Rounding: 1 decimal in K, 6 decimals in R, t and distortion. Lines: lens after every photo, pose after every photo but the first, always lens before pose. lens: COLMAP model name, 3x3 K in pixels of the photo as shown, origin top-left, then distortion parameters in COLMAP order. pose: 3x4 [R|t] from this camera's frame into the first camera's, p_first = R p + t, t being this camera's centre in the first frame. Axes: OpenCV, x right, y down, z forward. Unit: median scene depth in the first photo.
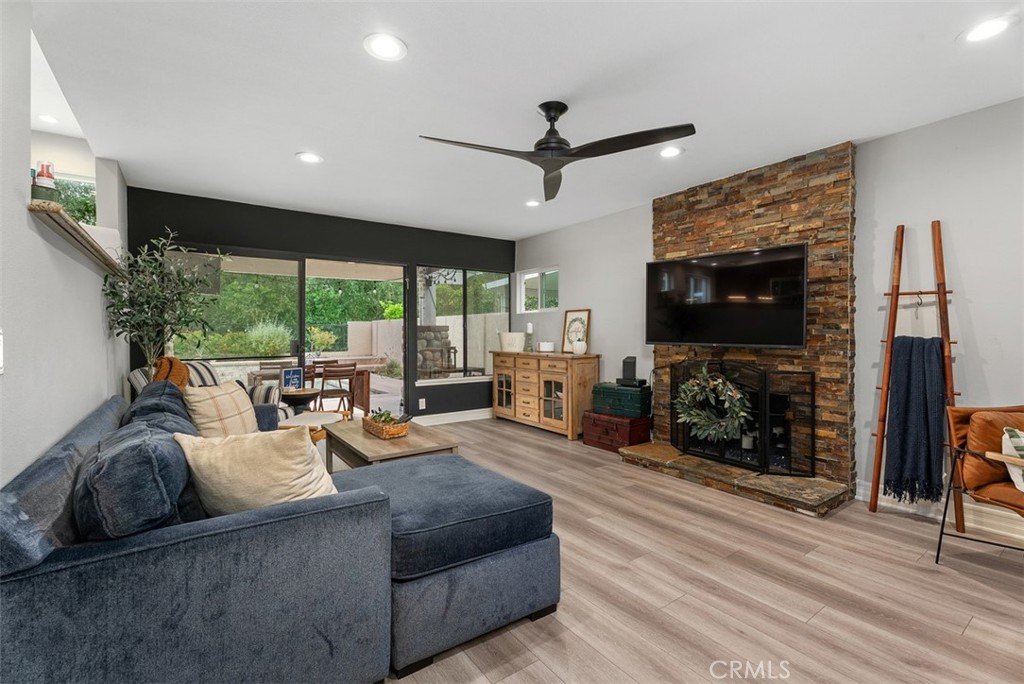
lens RADIAL K [[459.3, 0, 509.7], [0, 459.3, 341.8], [0, 0, 1]] dist [0.004993, -0.003287]
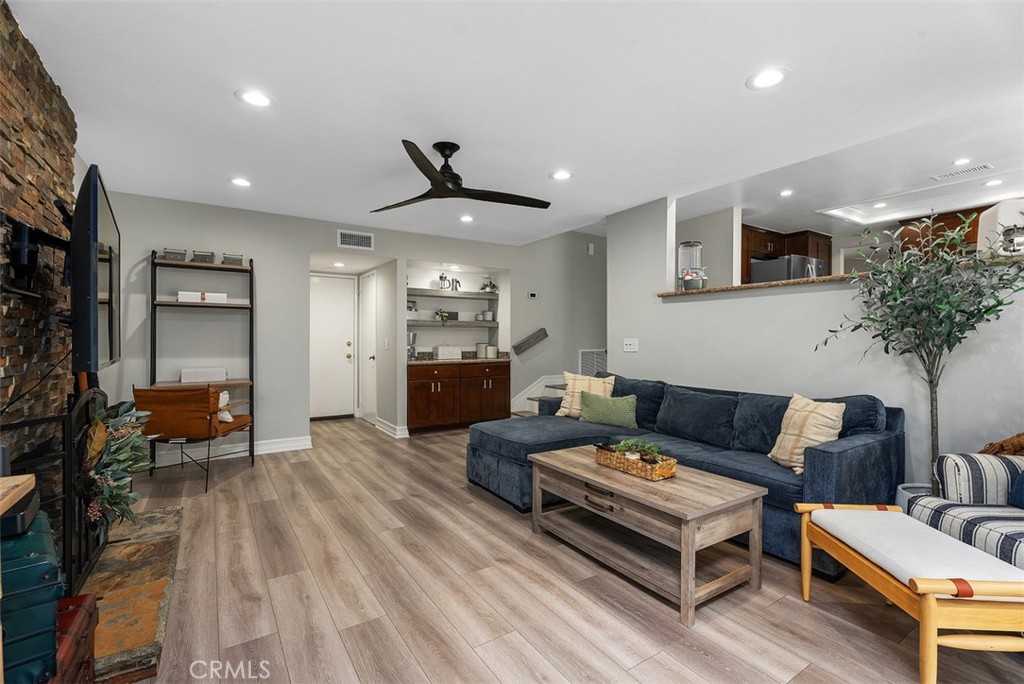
lens RADIAL K [[459.3, 0, 509.7], [0, 459.3, 341.8], [0, 0, 1]] dist [0.004993, -0.003287]
pose [[-0.999039, -0.002682, 0.043748, -0.105153], [-0.001493, 0.999629, 0.027208, -0.046153], [-0.043805, 0.027117, -0.998672, 1.936848]]
